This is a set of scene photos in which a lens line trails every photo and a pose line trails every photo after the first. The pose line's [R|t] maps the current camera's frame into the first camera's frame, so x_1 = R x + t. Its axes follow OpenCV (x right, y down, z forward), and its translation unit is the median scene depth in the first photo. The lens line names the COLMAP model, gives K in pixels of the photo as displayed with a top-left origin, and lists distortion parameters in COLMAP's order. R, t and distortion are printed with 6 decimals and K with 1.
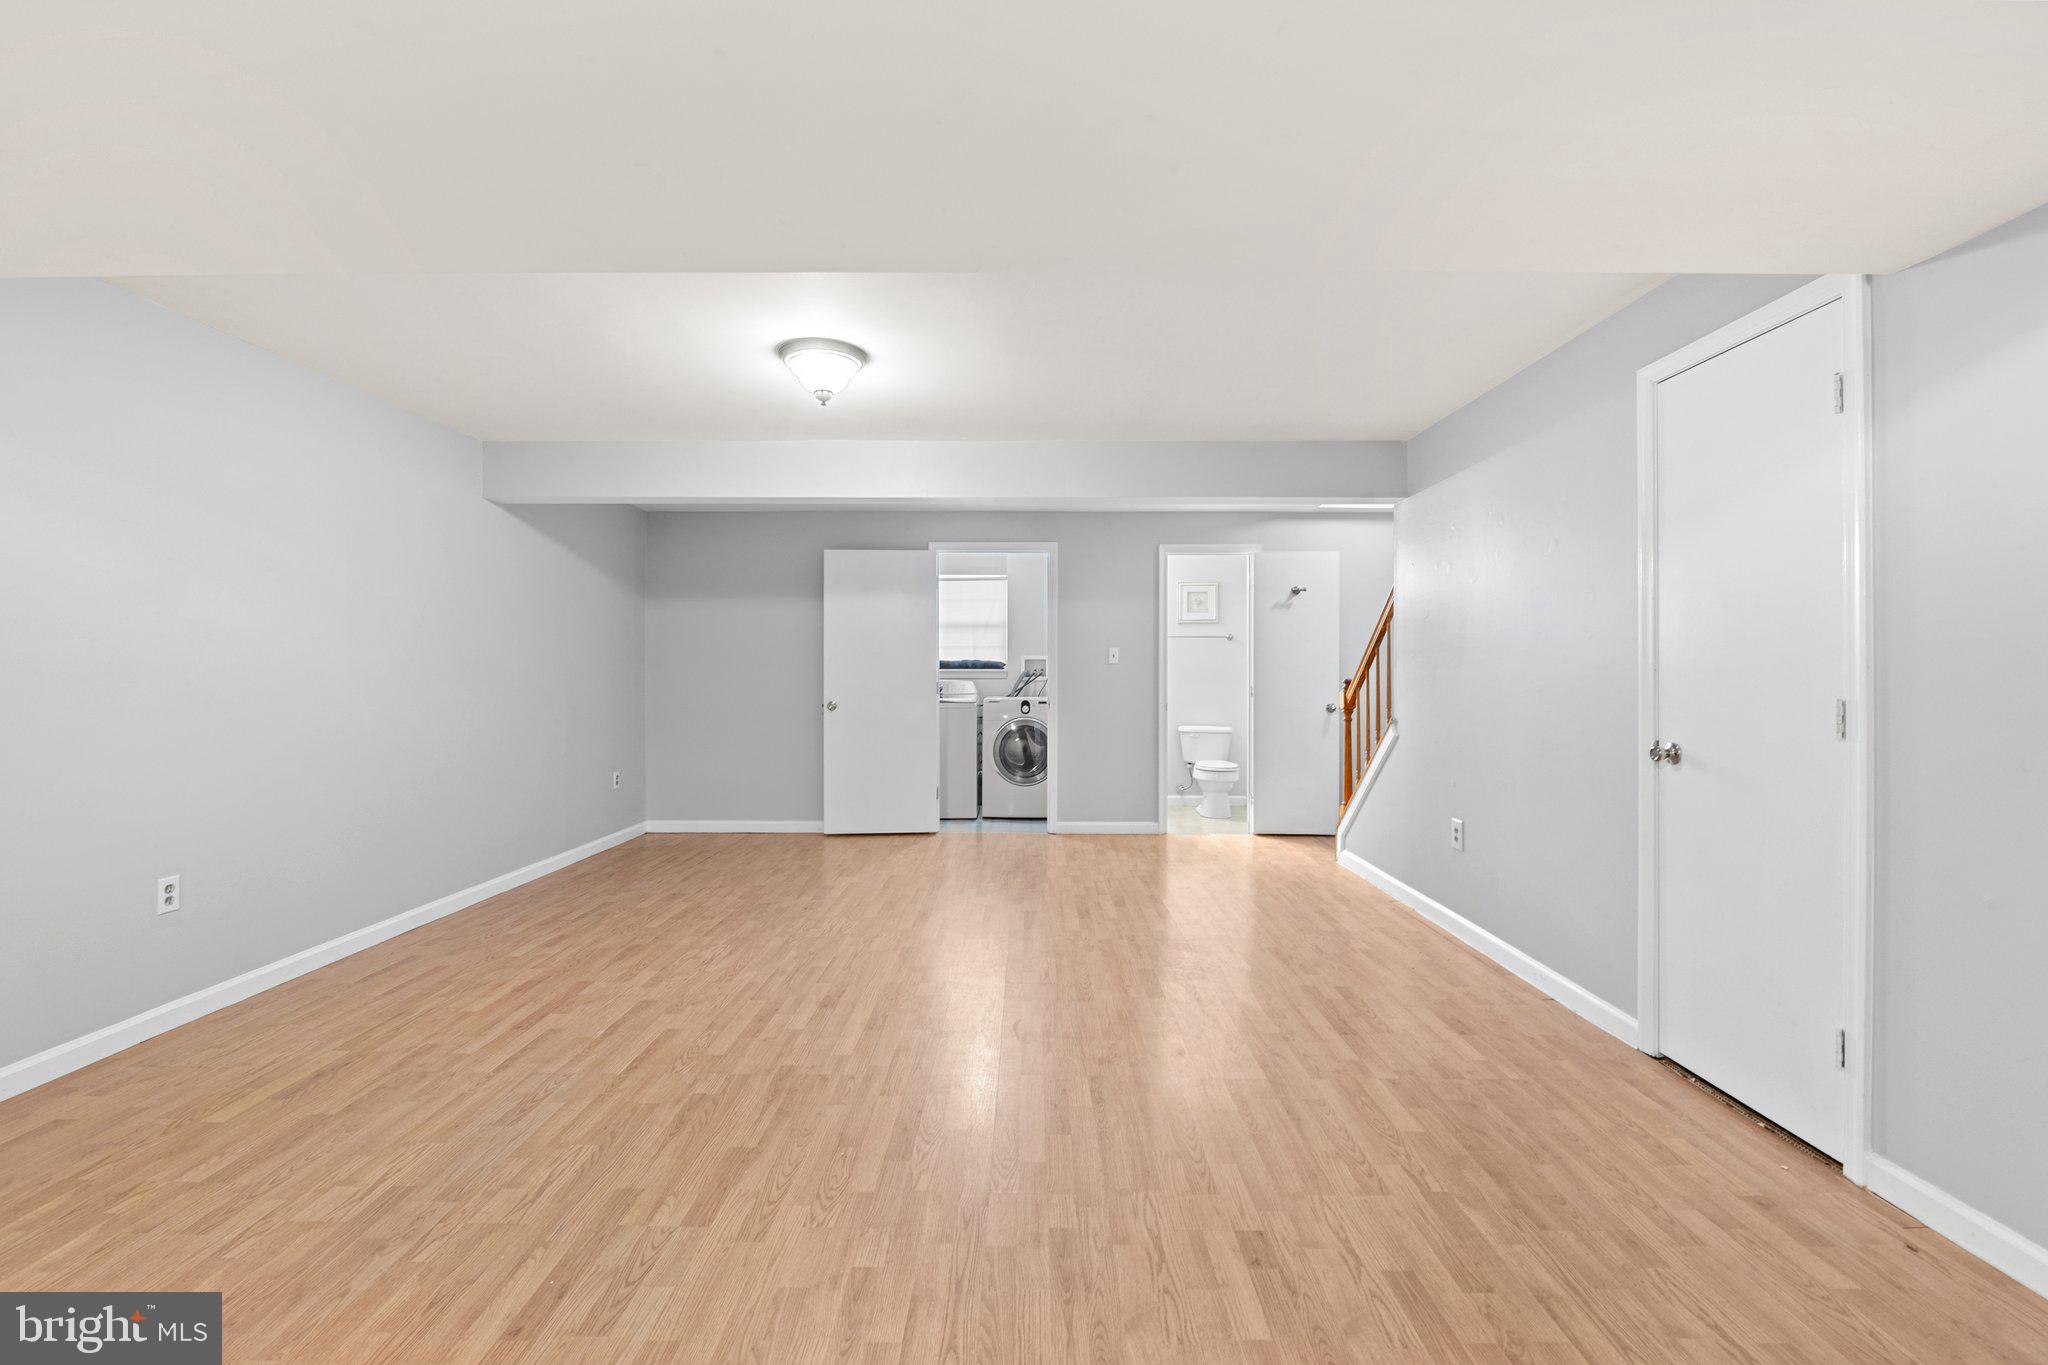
lens RADIAL K [[860.4, 0, 1030.9], [0, 860.4, 678.8], [0, 0, 1]] dist [-0.012440, 0.000527]
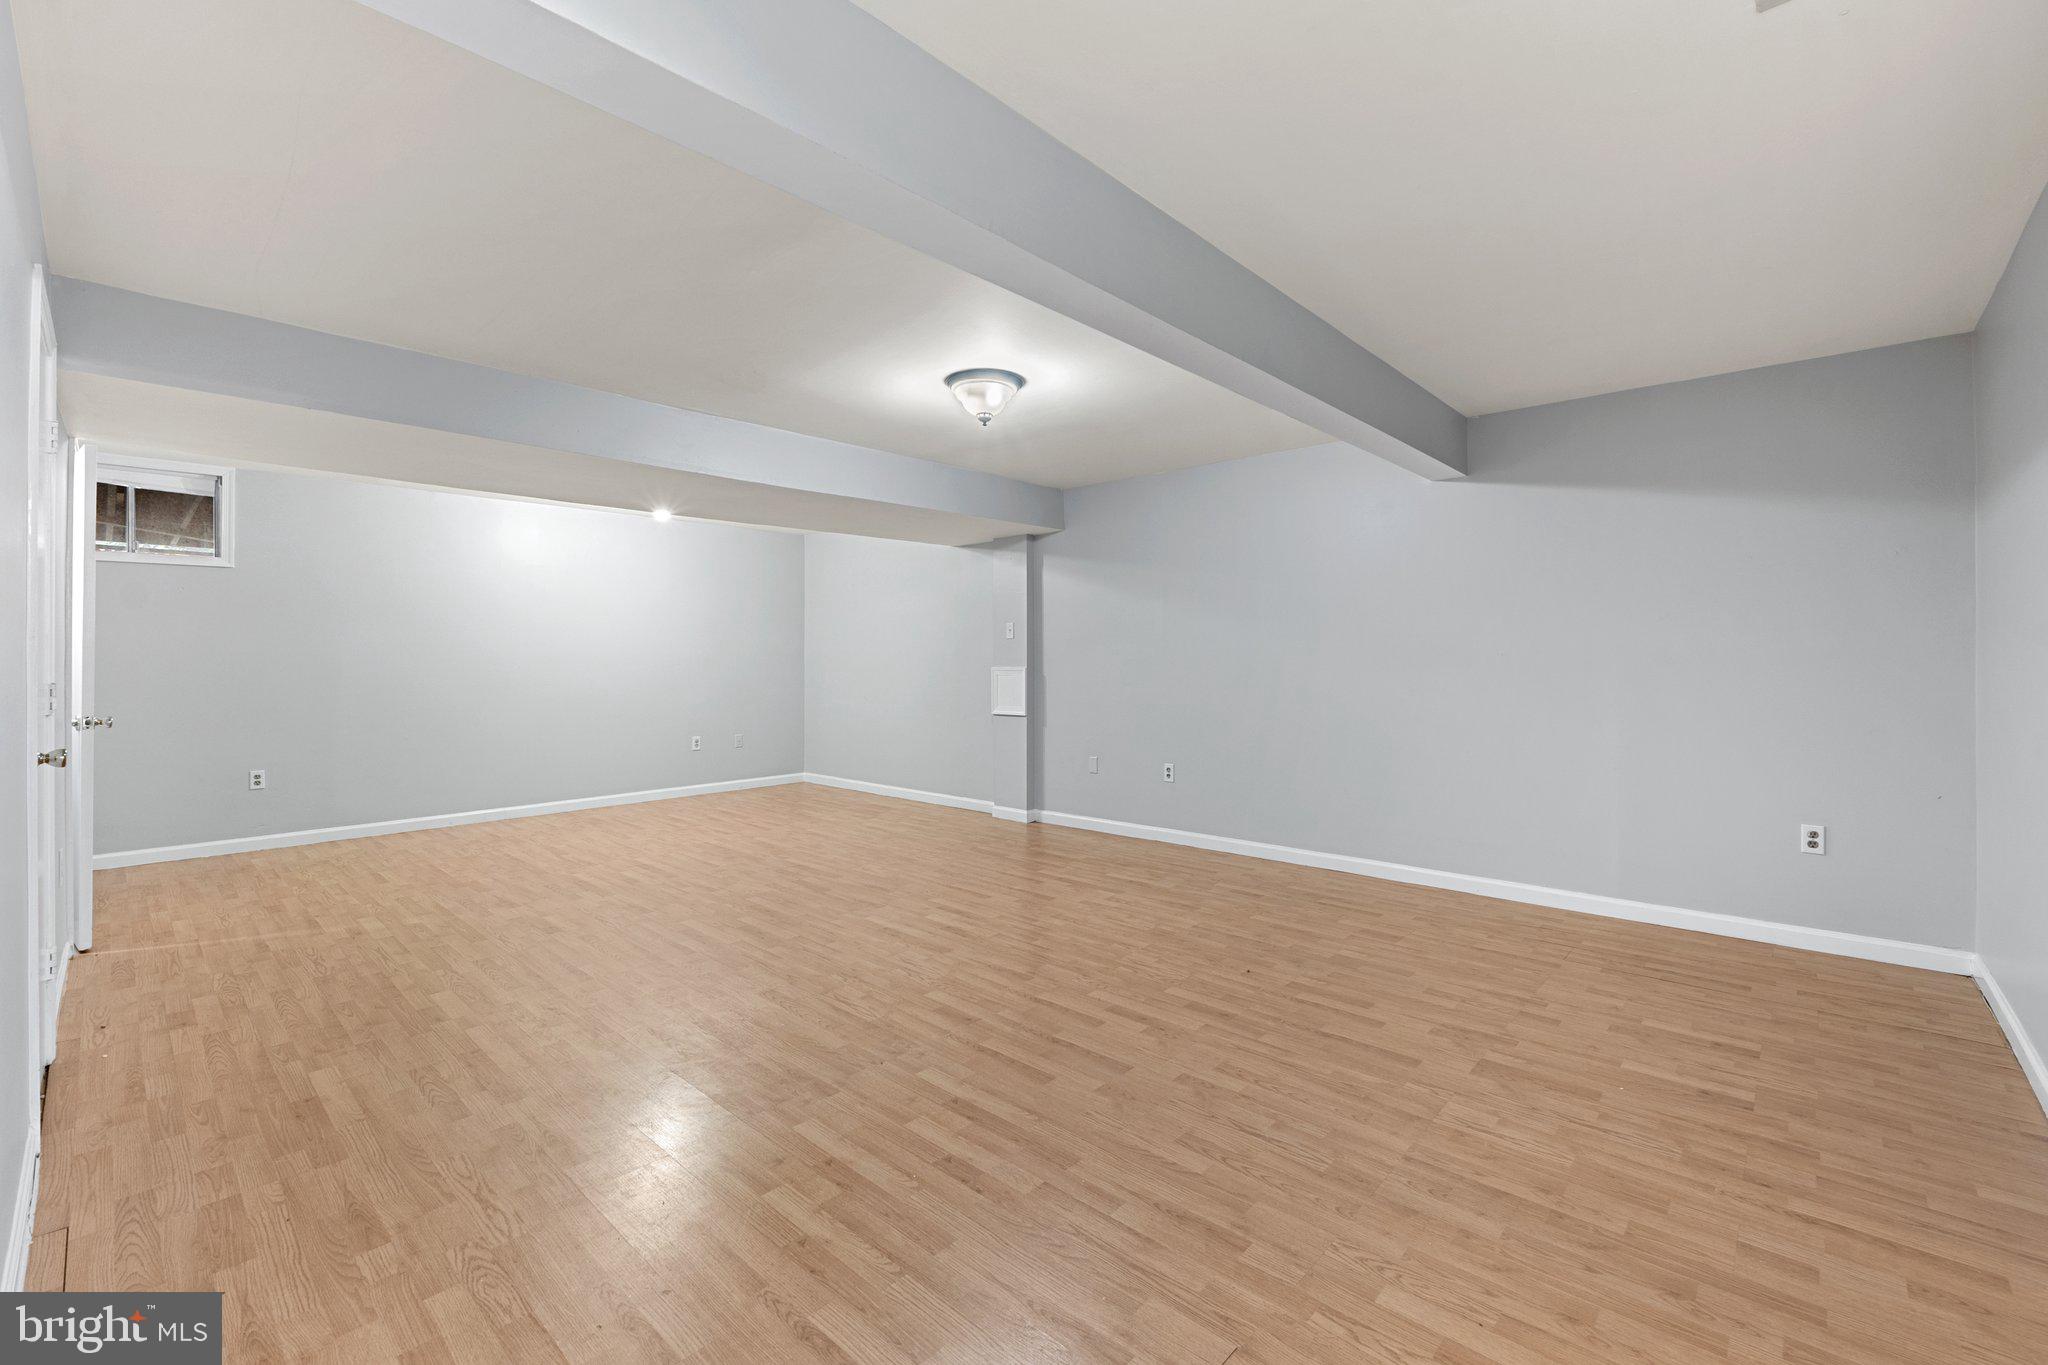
lens RADIAL K [[860.4, 0, 1024.5], [0, 860.4, 663.3], [0, 0, 1]] dist [-0.012440, 0.000527]
pose [[-0.683197, 0.004715, -0.730219, 0.659911], [-0.001594, 0.999967, 0.007948, -0.011931], [0.730232, 0.006594, -0.683167, 2.154711]]
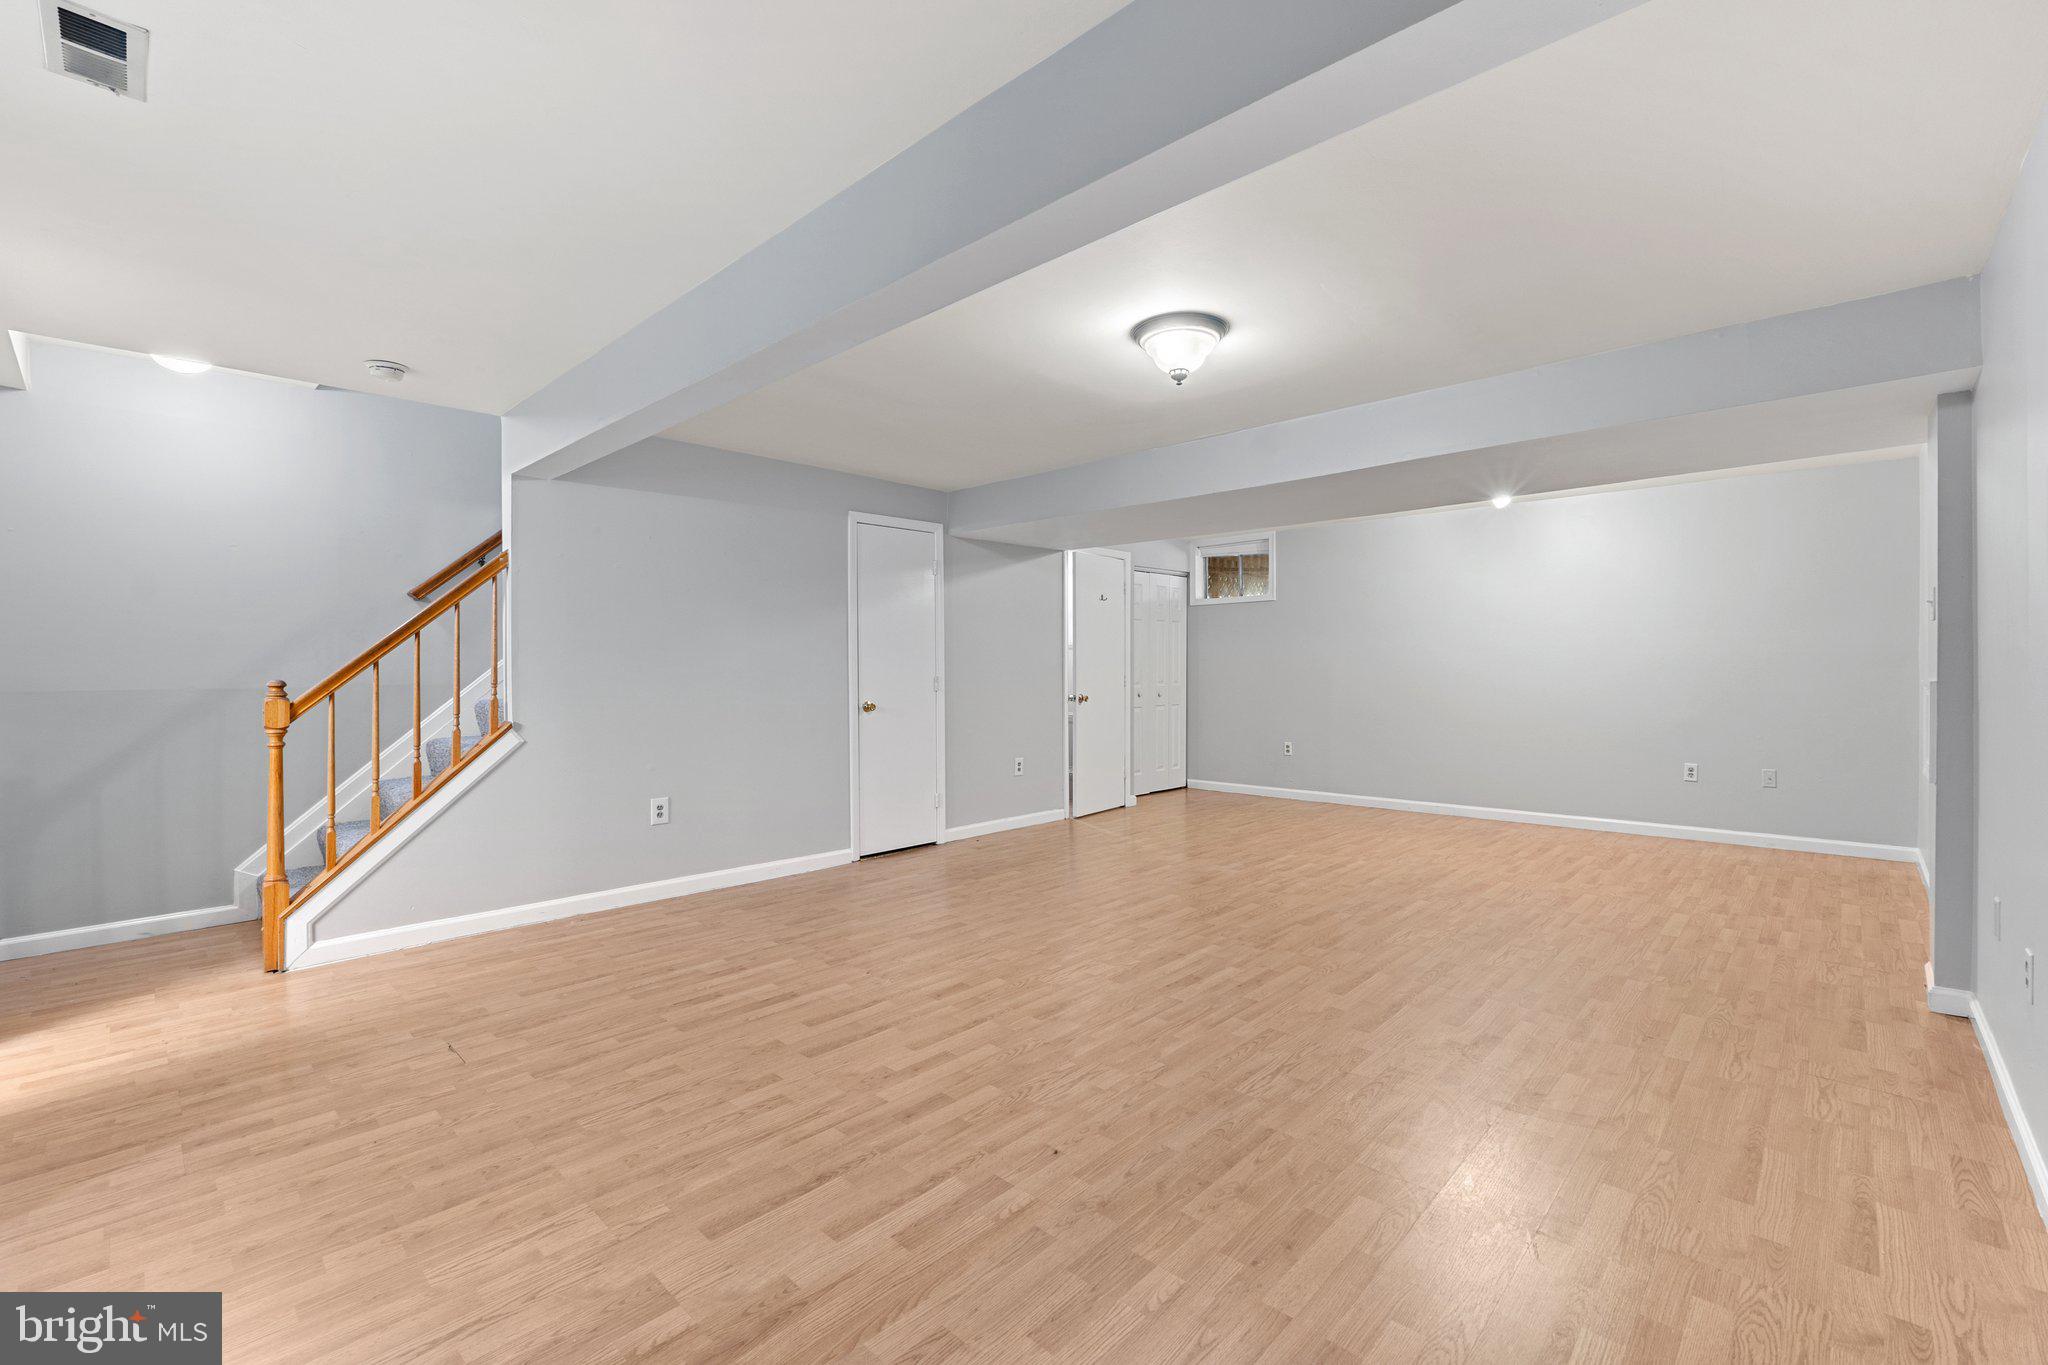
lens RADIAL K [[860.4, 0, 1029.1], [0, 860.4, 669.9], [0, 0, 1]] dist [-0.012440, 0.000527]
pose [[-0.725770, 0.001570, 0.687935, -0.921403], [0.010561, 0.999905, 0.008860, -0.015215], [-0.687856, 0.013695, -0.725718, 2.140141]]
